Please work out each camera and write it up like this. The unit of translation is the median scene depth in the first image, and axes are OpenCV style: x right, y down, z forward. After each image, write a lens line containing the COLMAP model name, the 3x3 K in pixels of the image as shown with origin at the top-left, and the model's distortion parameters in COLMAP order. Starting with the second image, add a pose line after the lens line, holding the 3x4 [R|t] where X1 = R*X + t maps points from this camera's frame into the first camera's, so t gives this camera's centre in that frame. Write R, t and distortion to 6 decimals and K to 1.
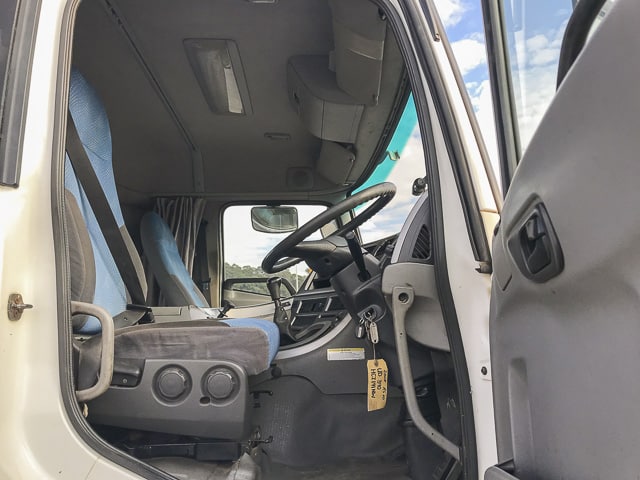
lens RADIAL K [[530.7, 0, 320.0], [0, 530.7, 241.4], [0, 0, 1]] dist [-0.012543, 0.013187]
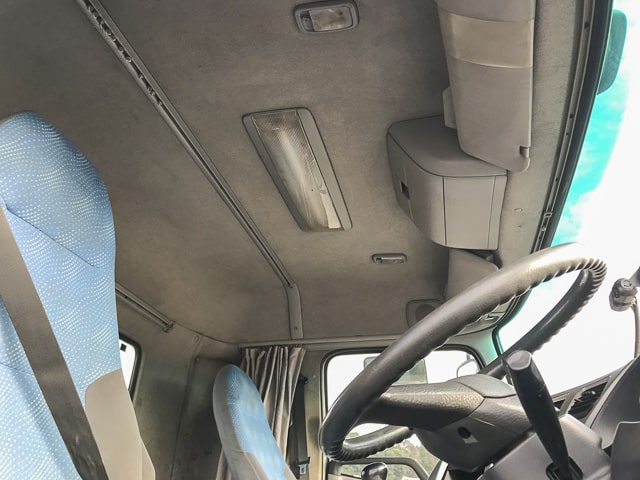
lens RADIAL K [[530.7, 0, 319.4], [0, 530.7, 235.0], [0, 0, 1]] dist [-0.012543, 0.013187]
pose [[0.967505, -0.087726, -0.237147, 0.007724], [0.009070, 0.949323, -0.314172, 0.010045], [0.252690, 0.301812, 0.919270, 0.299939]]
